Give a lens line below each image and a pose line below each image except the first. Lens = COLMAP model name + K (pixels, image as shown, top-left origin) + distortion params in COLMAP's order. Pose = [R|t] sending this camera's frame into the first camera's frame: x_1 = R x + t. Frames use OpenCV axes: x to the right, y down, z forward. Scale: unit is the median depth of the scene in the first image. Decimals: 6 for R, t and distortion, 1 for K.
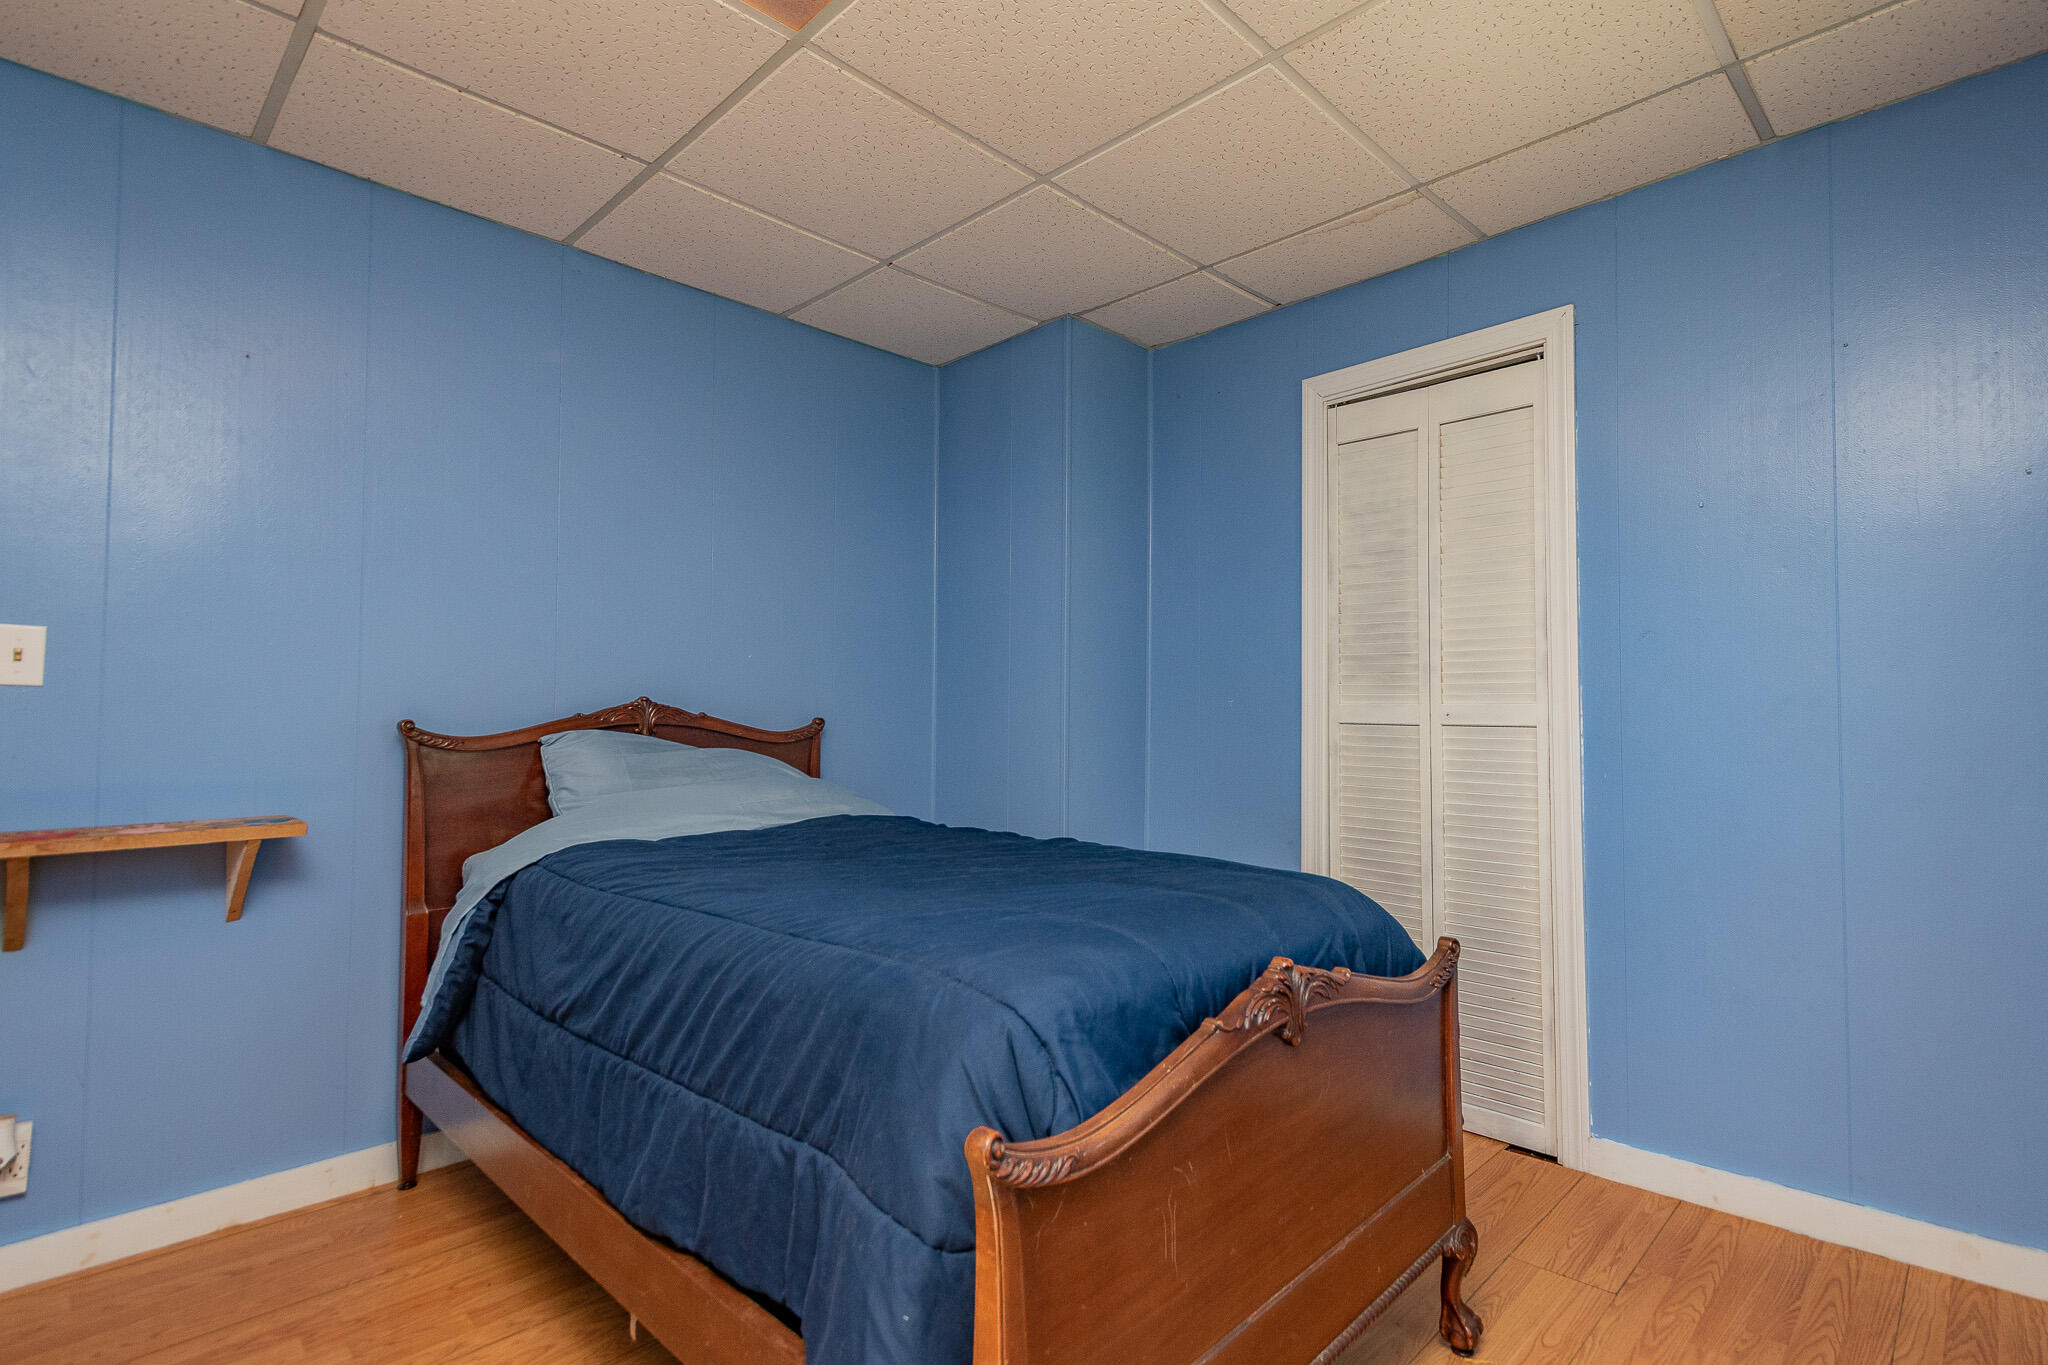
lens RADIAL K [[958.2, 0, 1038.9], [0, 958.2, 689.7], [0, 0, 1]] dist [0.000894, 0.000054]
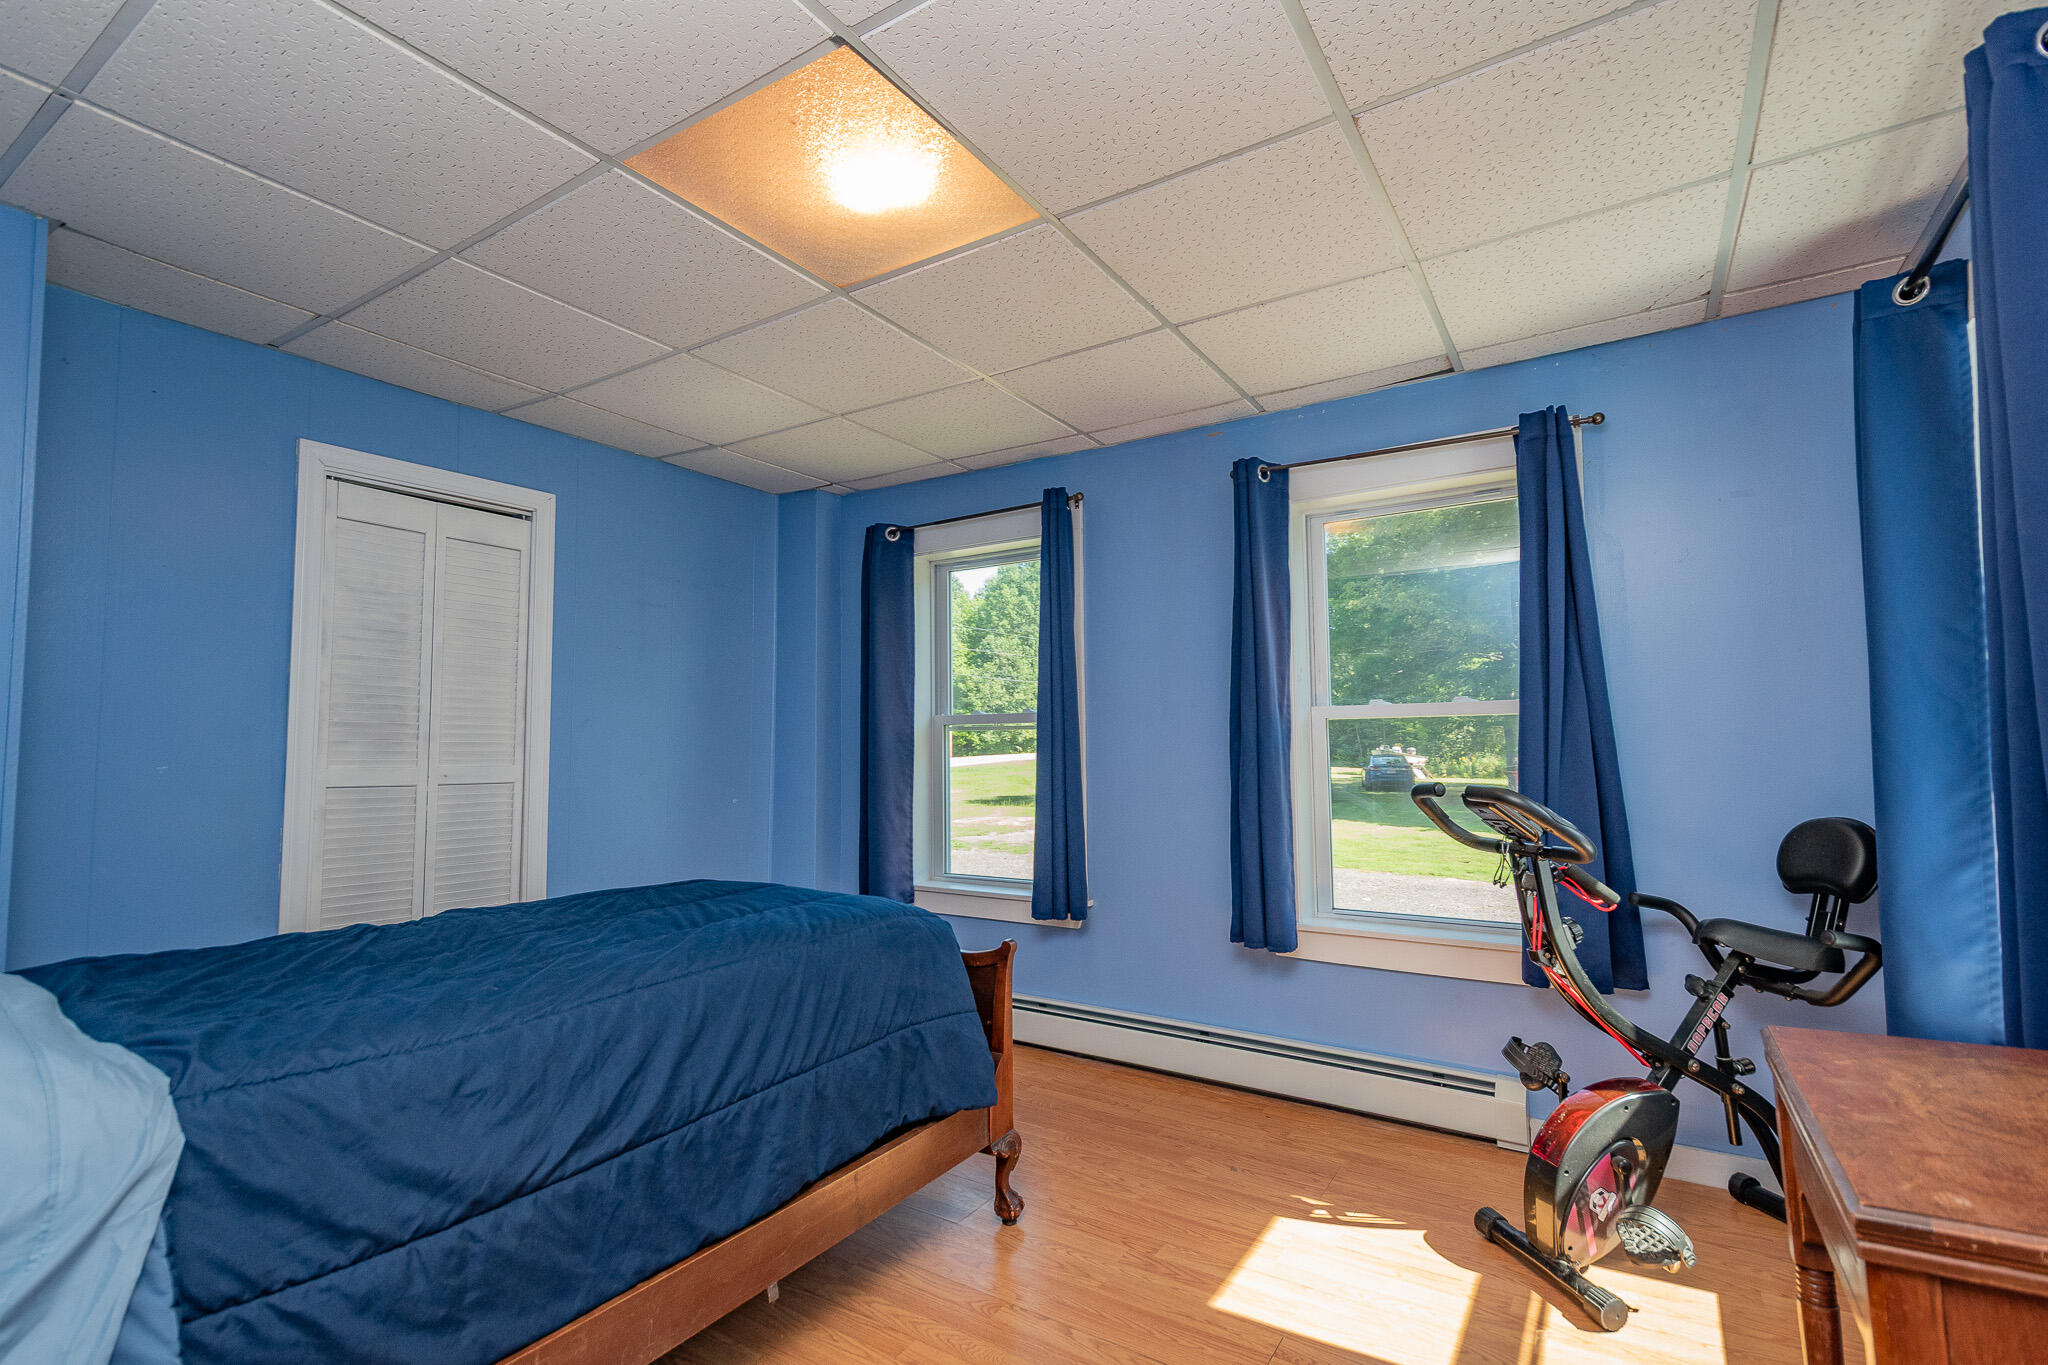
lens RADIAL K [[958.2, 0, 1038.9], [0, 958.2, 689.7], [0, 0, 1]] dist [0.000894, 0.000054]
pose [[-0.206911, 0.049096, 0.977127, -0.895152], [-0.028044, 0.998032, -0.056084, -0.034907], [-0.977958, -0.039007, -0.205127, 0.492676]]
